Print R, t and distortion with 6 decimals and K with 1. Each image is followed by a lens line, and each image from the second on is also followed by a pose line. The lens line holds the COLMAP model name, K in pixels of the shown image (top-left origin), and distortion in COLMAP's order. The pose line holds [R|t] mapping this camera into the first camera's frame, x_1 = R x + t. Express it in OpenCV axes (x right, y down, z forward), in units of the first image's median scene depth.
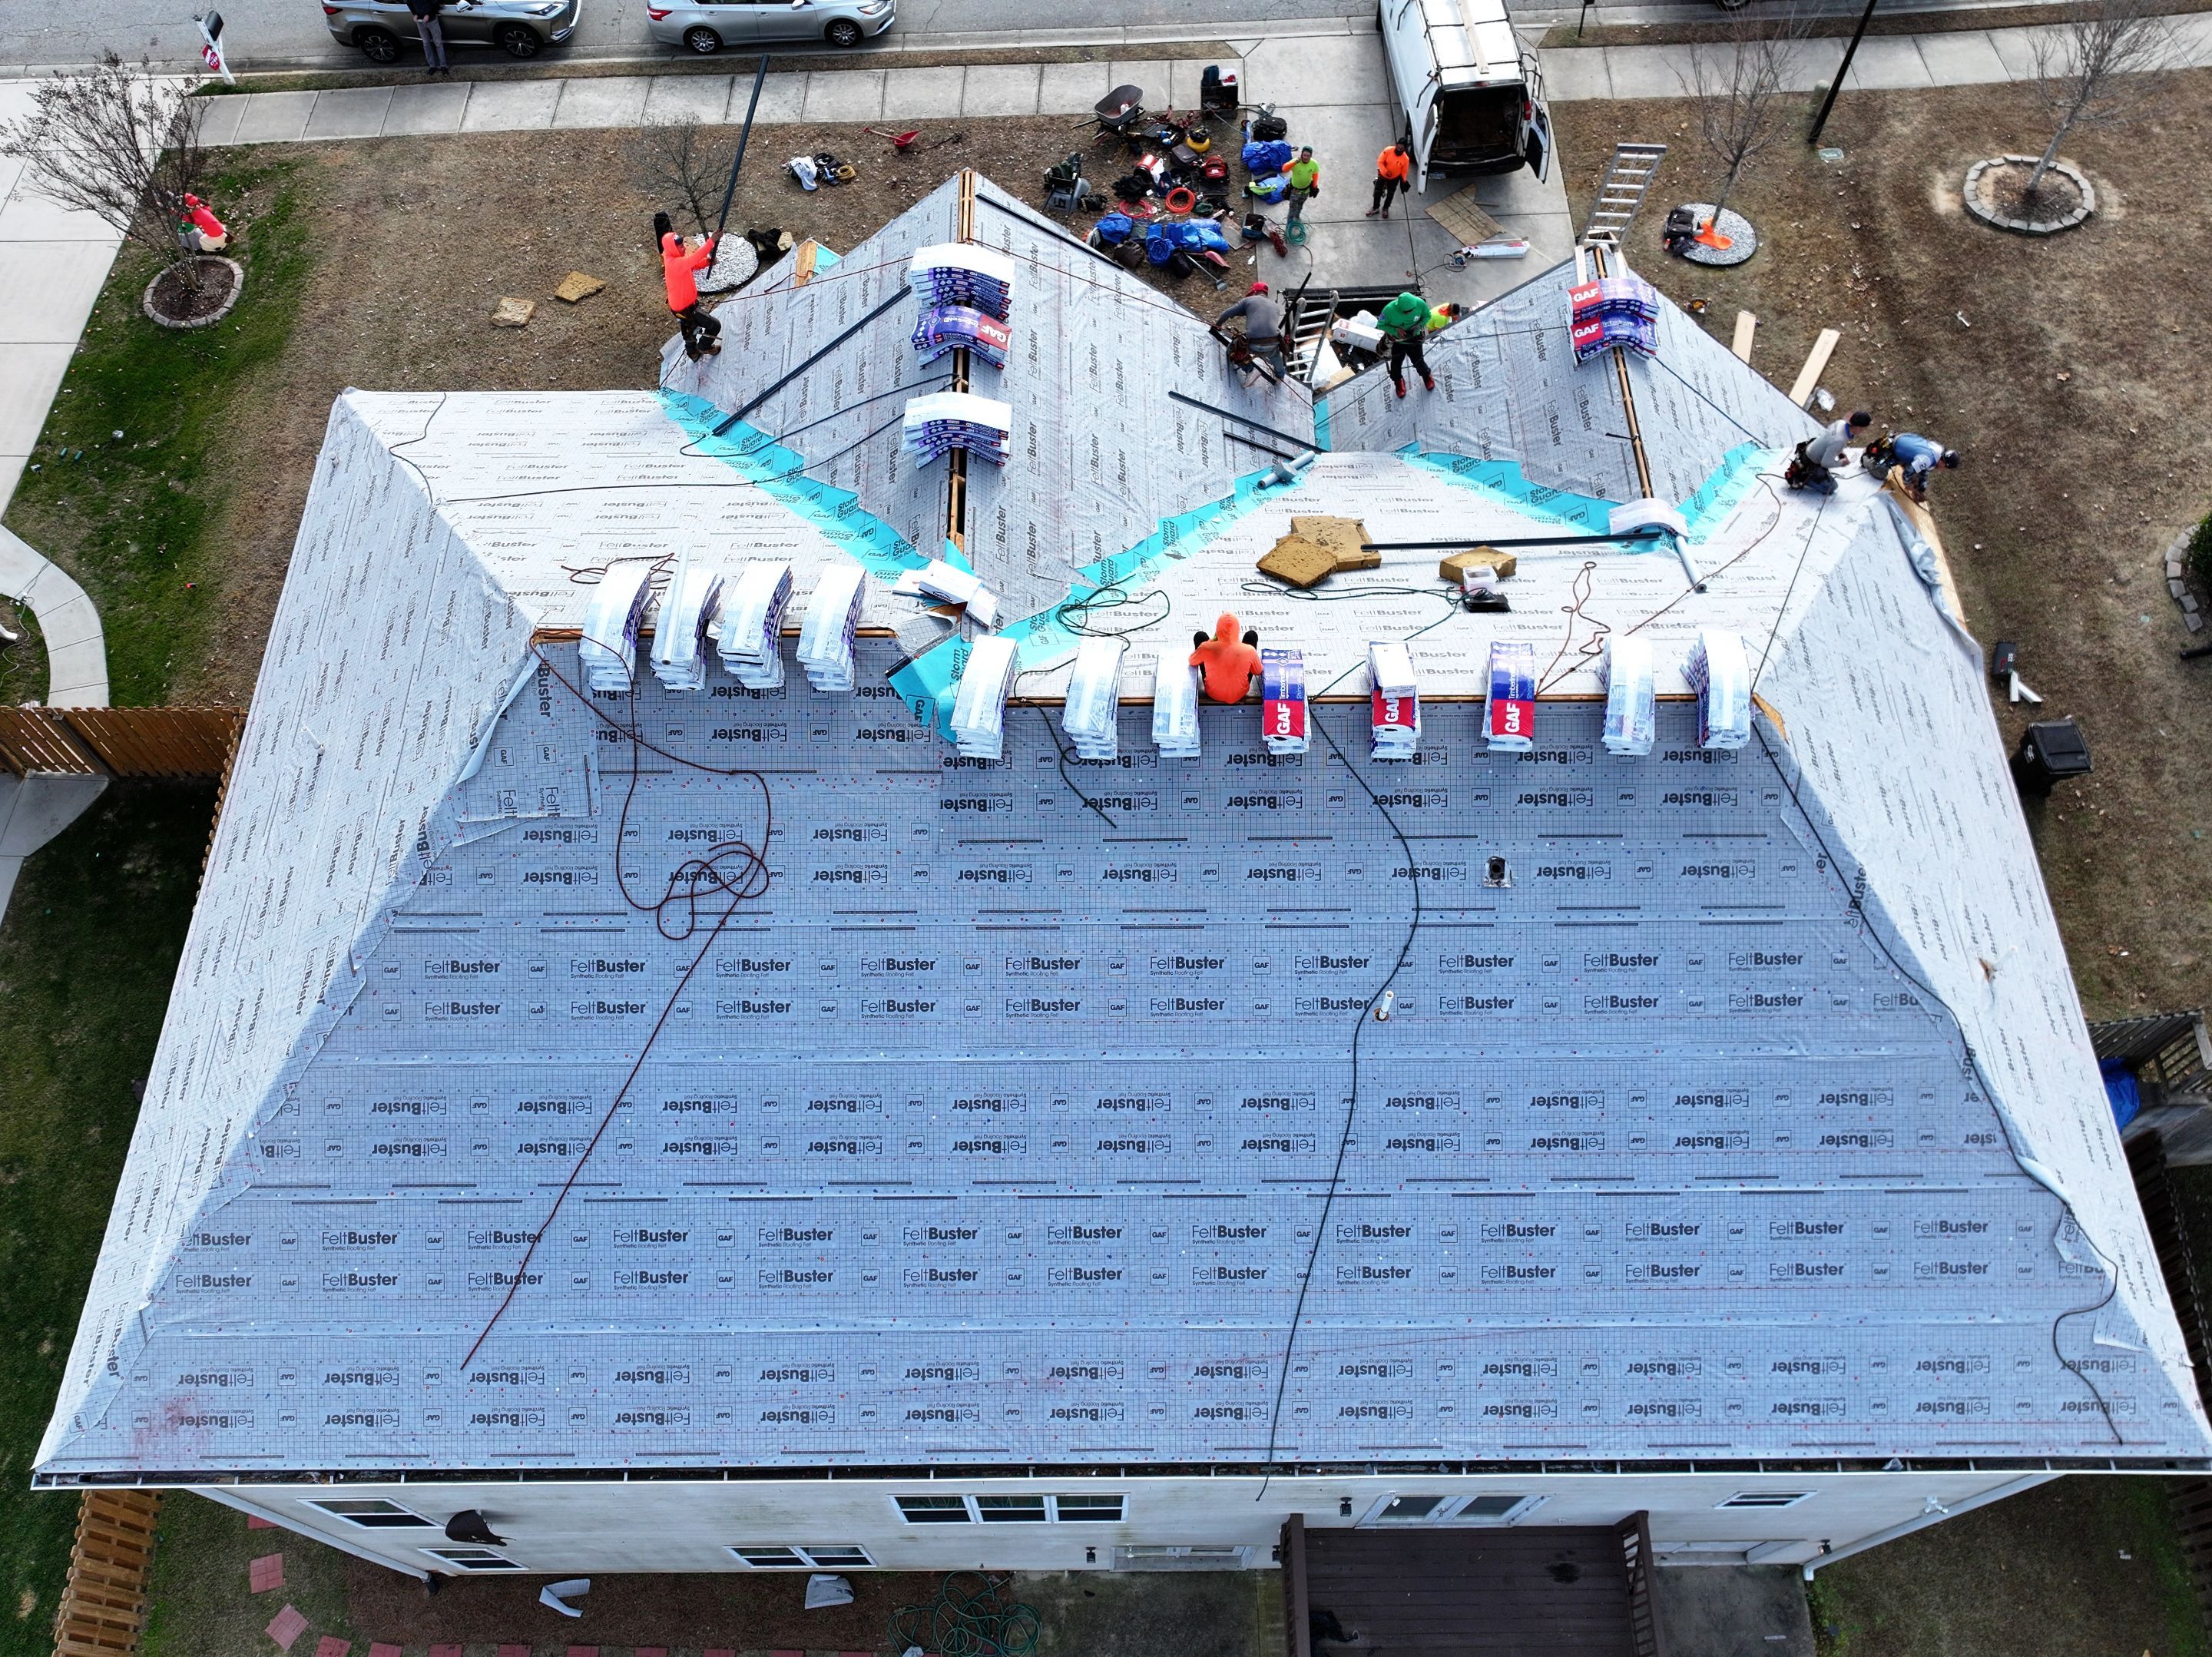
lens RADIAL K [[1772.5, 0, 1099.0], [0, 1772.5, 828.2], [0, 0, 1]] dist [0.004159, 0.004282]
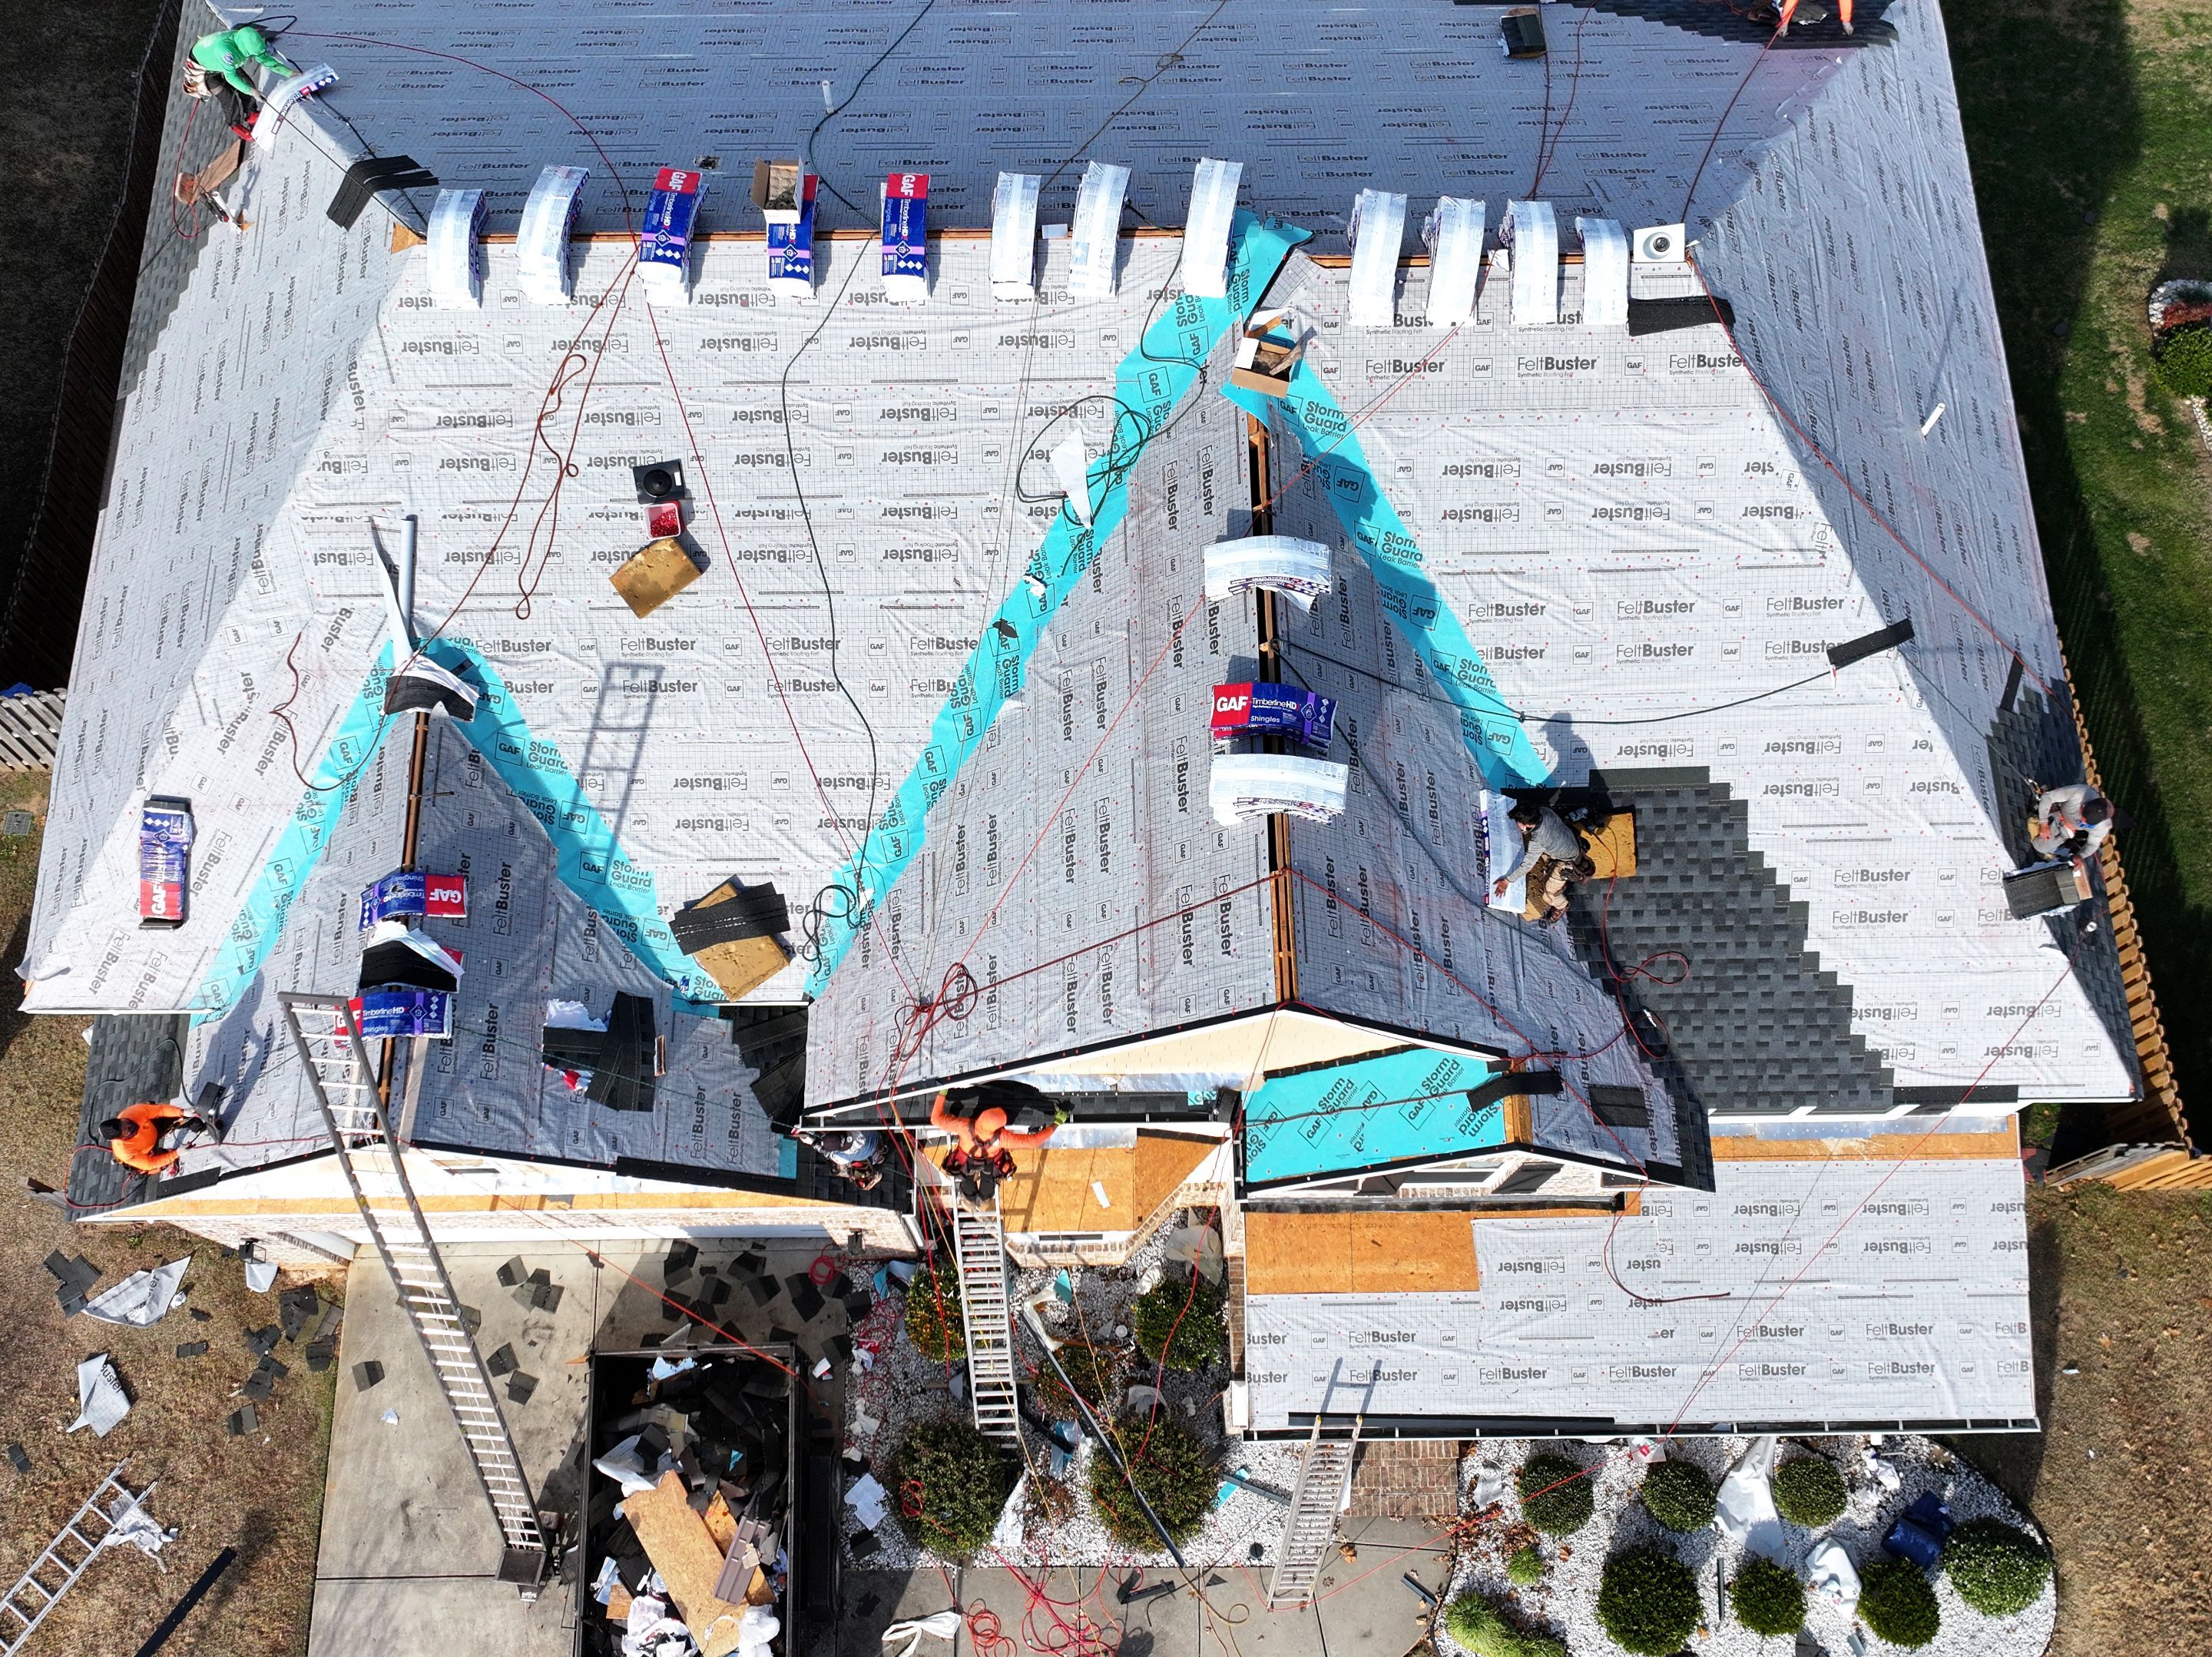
lens RADIAL K [[2030.0, 0, 1096.1], [0, 2030.0, 832.6], [0, 0, 1]] dist [0.017276, -0.009903]
pose [[-0.999948, 0.003086, -0.009747, 0.011069], [-0.009412, -0.650206, 0.759700, -1.130572], [-0.003994, 0.759752, 0.650201, 0.521203]]
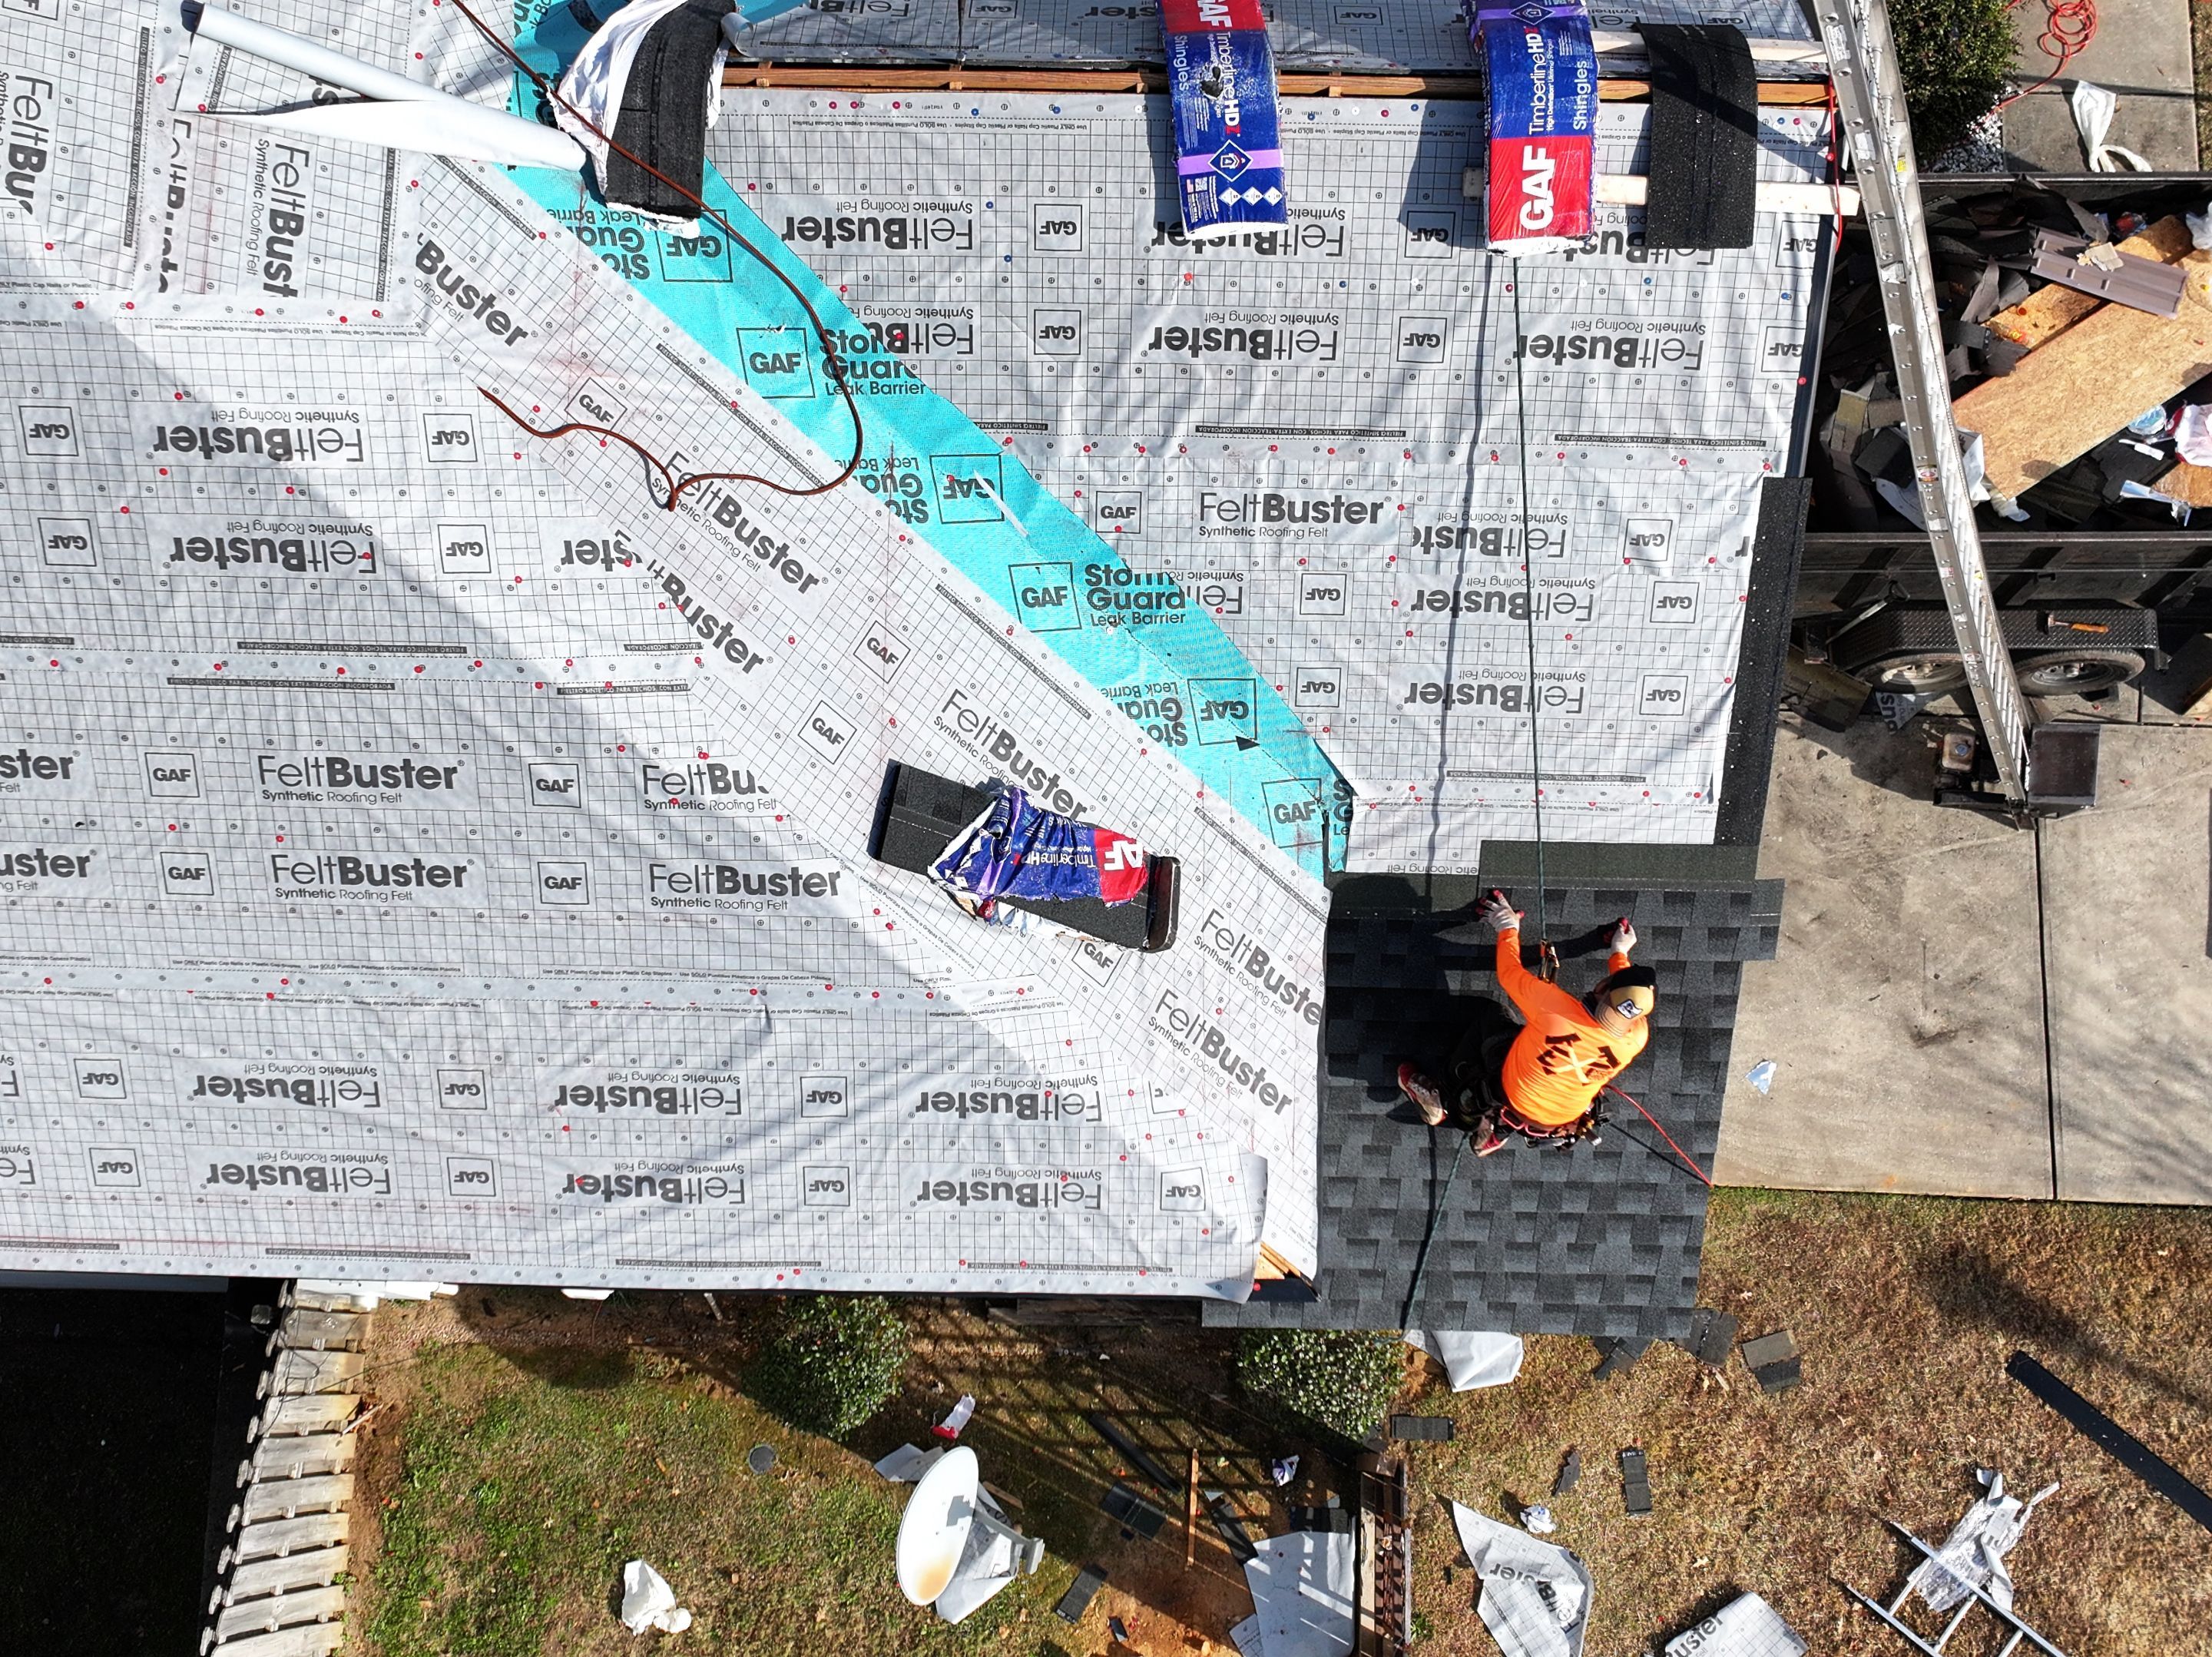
lens RADIAL K [[2788.8, 0, 1068.3], [0, 2788.8, 825.7], [0, 0, 1]] dist [0.017374, -0.000398]
pose [[-0.034471, 0.976812, -0.211307, 0.656826], [-0.866316, 0.076216, 0.493647, -0.573295], [0.498305, 0.200075, 0.843600, 0.769470]]
